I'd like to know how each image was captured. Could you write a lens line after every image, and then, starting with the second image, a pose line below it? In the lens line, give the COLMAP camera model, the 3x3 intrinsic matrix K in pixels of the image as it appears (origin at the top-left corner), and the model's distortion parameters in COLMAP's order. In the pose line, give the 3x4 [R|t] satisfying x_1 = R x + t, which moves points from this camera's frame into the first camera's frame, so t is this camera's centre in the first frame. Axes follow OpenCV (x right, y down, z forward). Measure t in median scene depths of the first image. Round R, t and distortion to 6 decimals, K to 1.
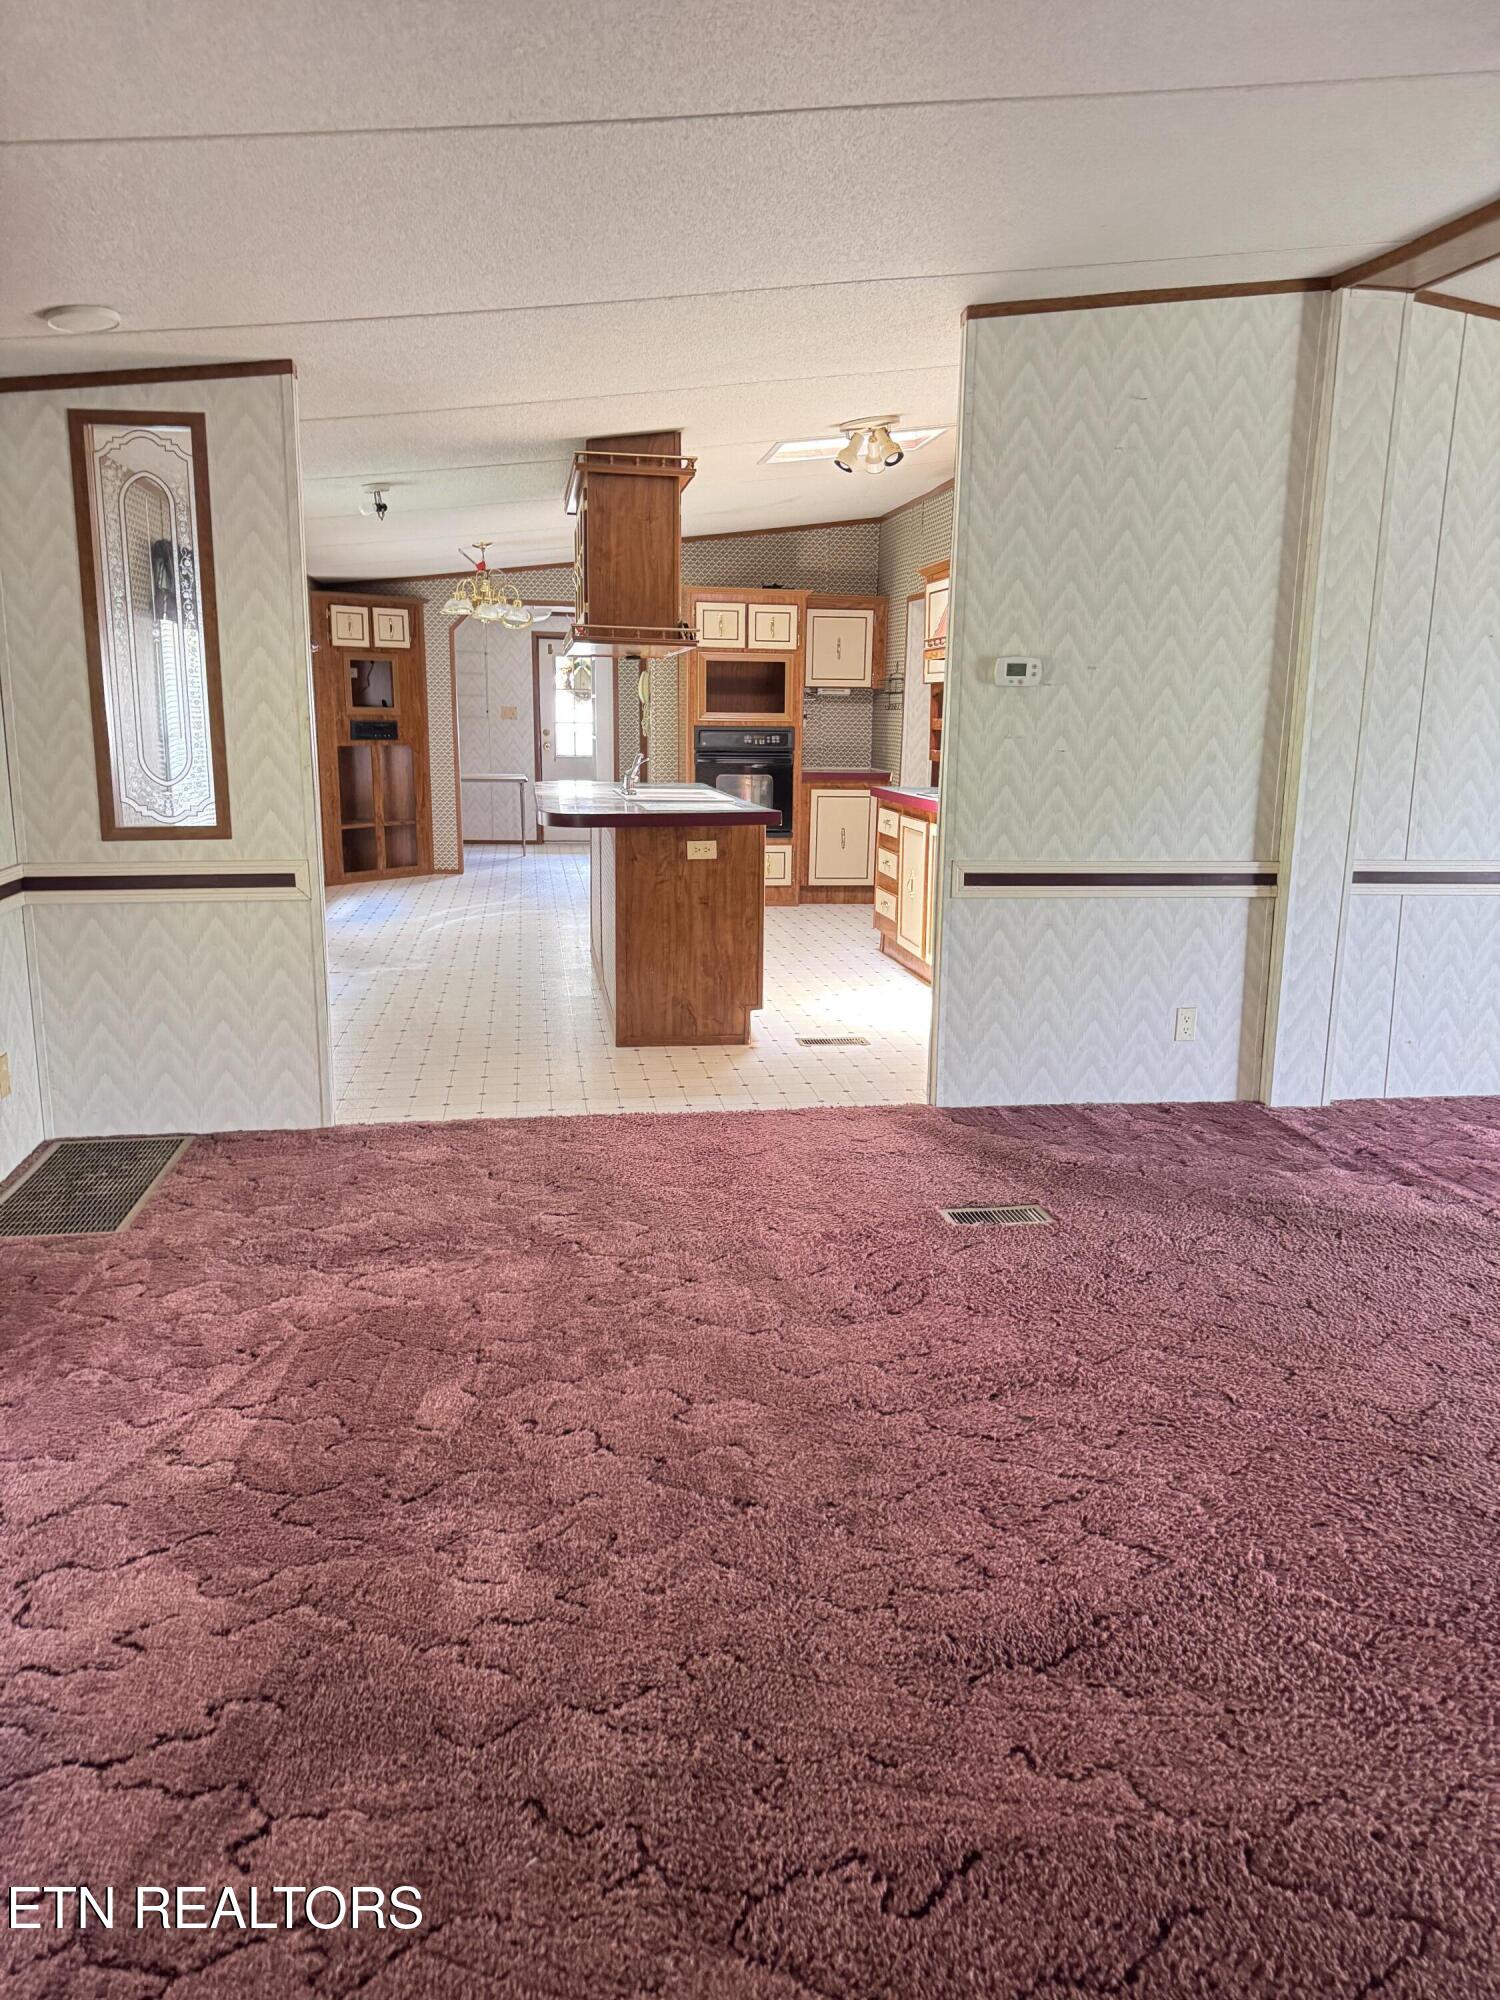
lens RADIAL K [[1352.7, 0, 721.5], [0, 1352.7, 1001.1], [0, 0, 1]] dist [0.141409, -0.161253]
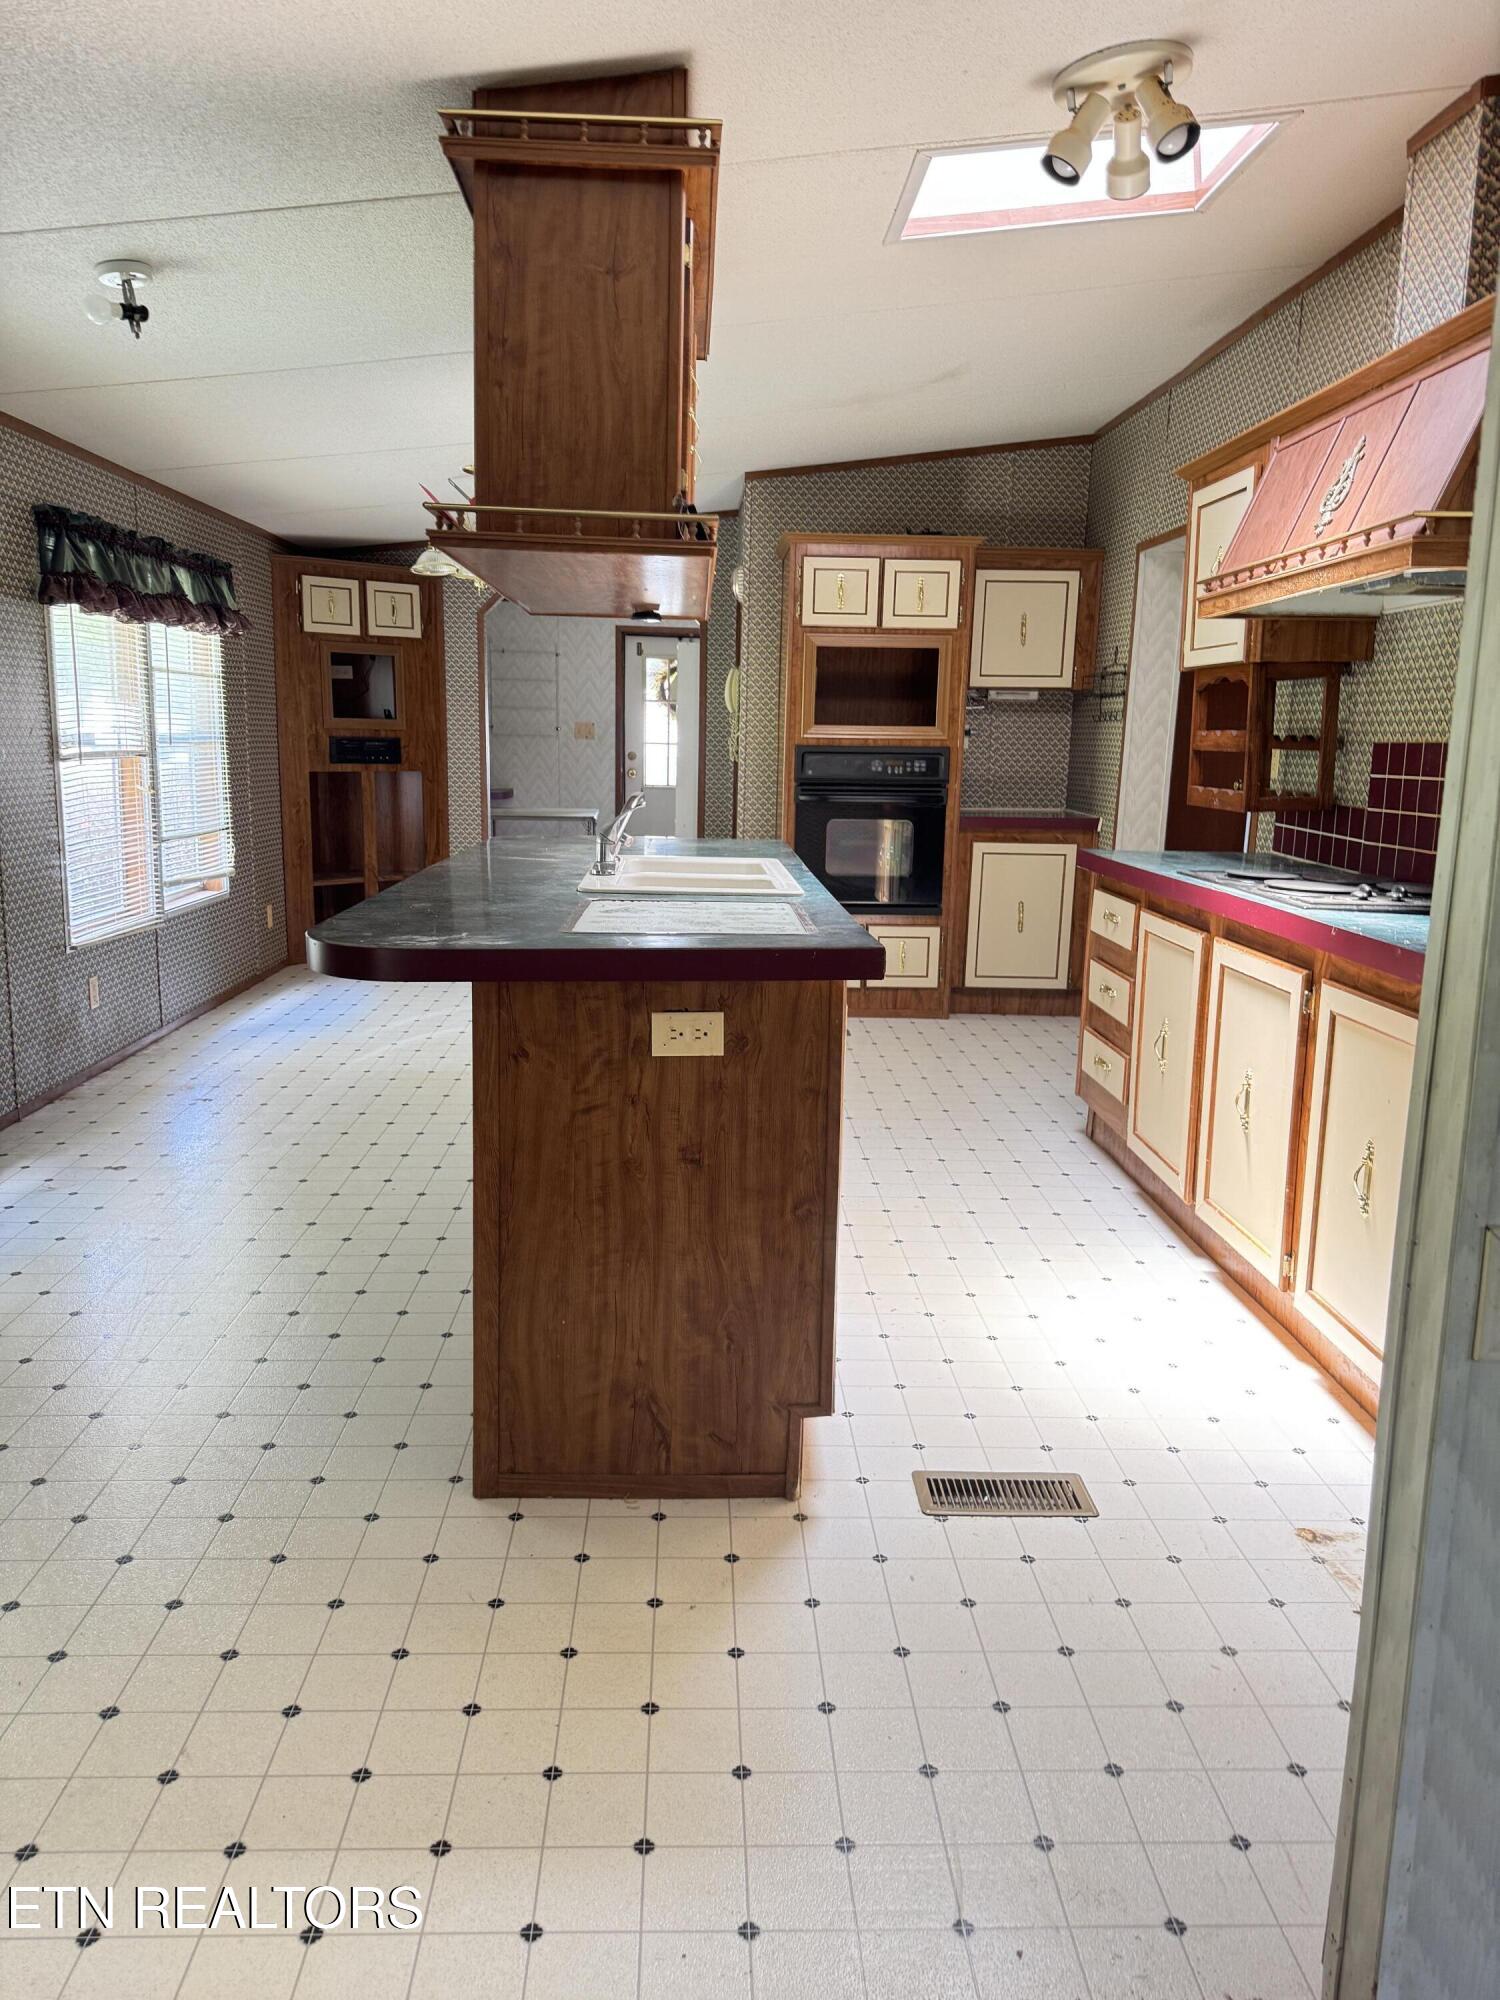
lens RADIAL K [[1352.7, 0, 721.5], [0, 1352.7, 1001.1], [0, 0, 1]] dist [0.141409, -0.161253]
pose [[0.992728, 0.029237, -0.116772, 0.024865], [-0.031316, 0.999381, -0.016009, -0.066321], [0.116232, 0.019550, 0.993030, 0.341379]]
